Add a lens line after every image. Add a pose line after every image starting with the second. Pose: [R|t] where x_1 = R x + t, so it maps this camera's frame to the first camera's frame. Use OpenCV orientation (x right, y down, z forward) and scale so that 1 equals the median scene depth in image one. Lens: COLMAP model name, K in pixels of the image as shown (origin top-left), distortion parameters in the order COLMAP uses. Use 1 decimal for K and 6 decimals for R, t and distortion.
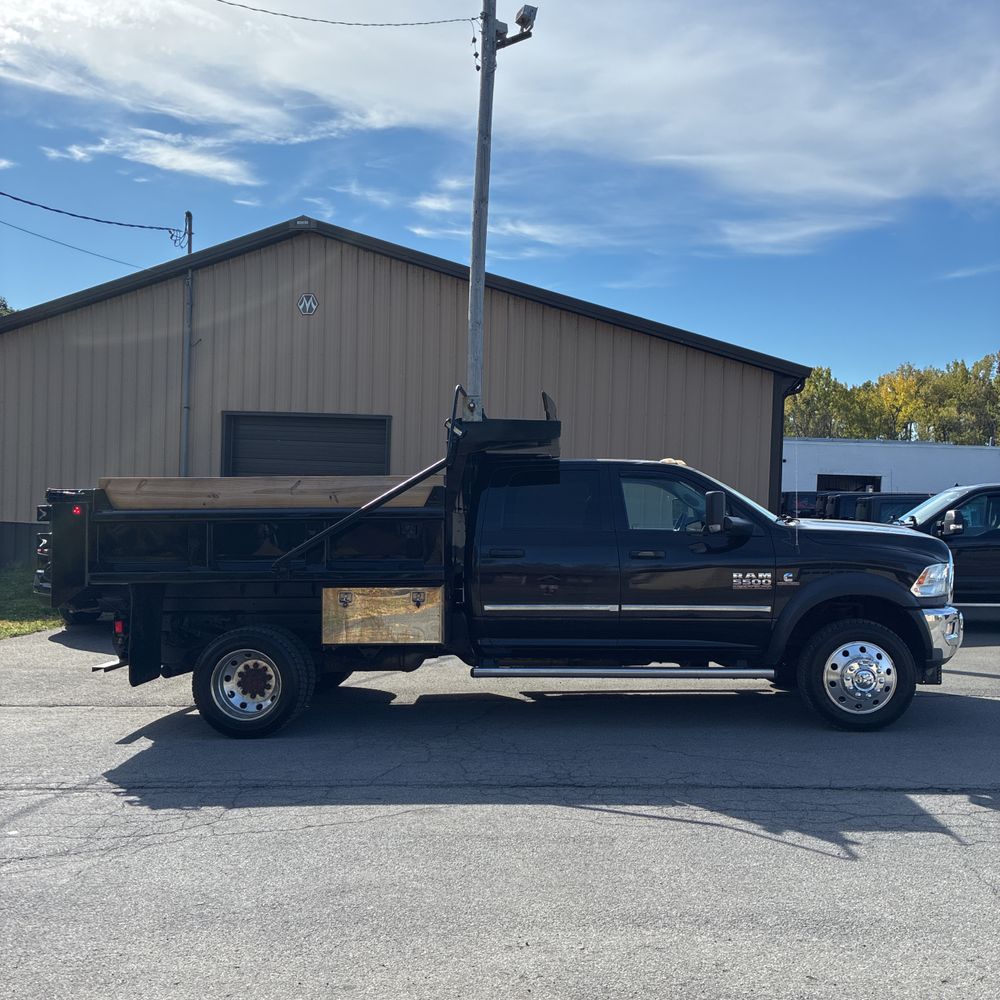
lens RADIAL K [[1035.5, 0, 508.8], [0, 1035.5, 499.7], [0, 0, 1]] dist [0.043708, -0.036139]
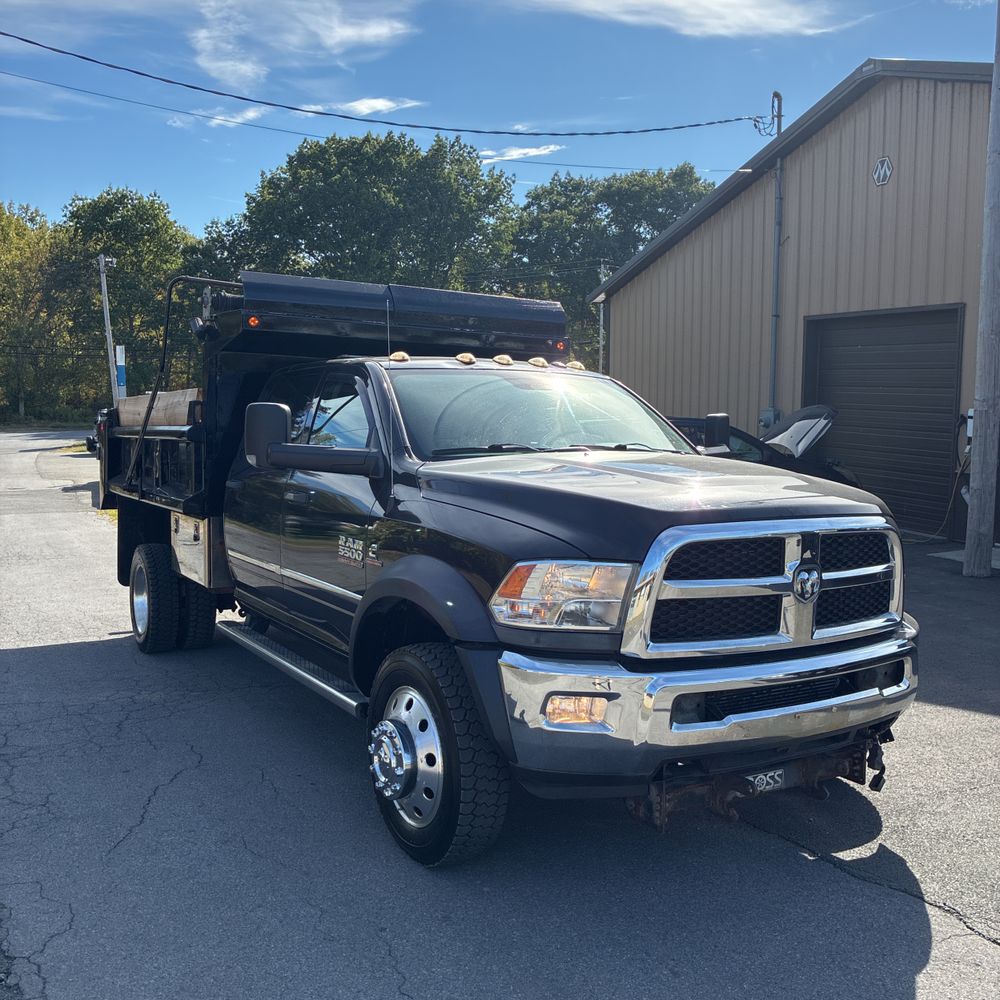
lens RADIAL K [[1000.4, 0, 489.7], [0, 1000.4, 522.0], [0, 0, 1]] dist [0.017443, 0.003517]
pose [[0.552155, 0.082614, -0.829638, 0.626277], [0.003386, 0.994848, 0.101319, 0.003101], [0.833735, -0.058753, 0.549031, 0.625496]]
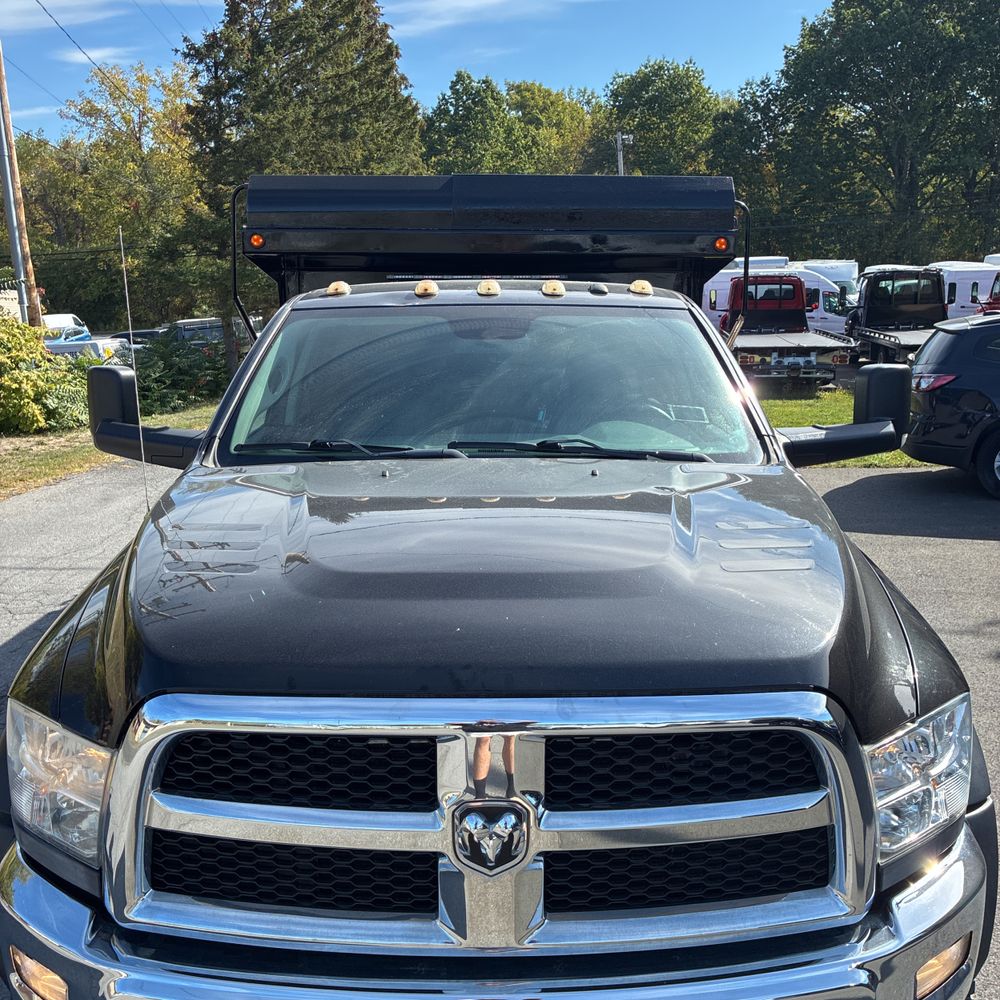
lens RADIAL K [[990.0, 0, 500.8], [0, 990.0, 514.1], [0, 0, 1]] dist [0.036998, -0.045894]
pose [[0.058696, 0.211102, -0.975700, 0.541996], [0.022549, 0.976856, 0.212708, -0.025059], [0.998021, -0.034486, 0.052577, 0.909450]]
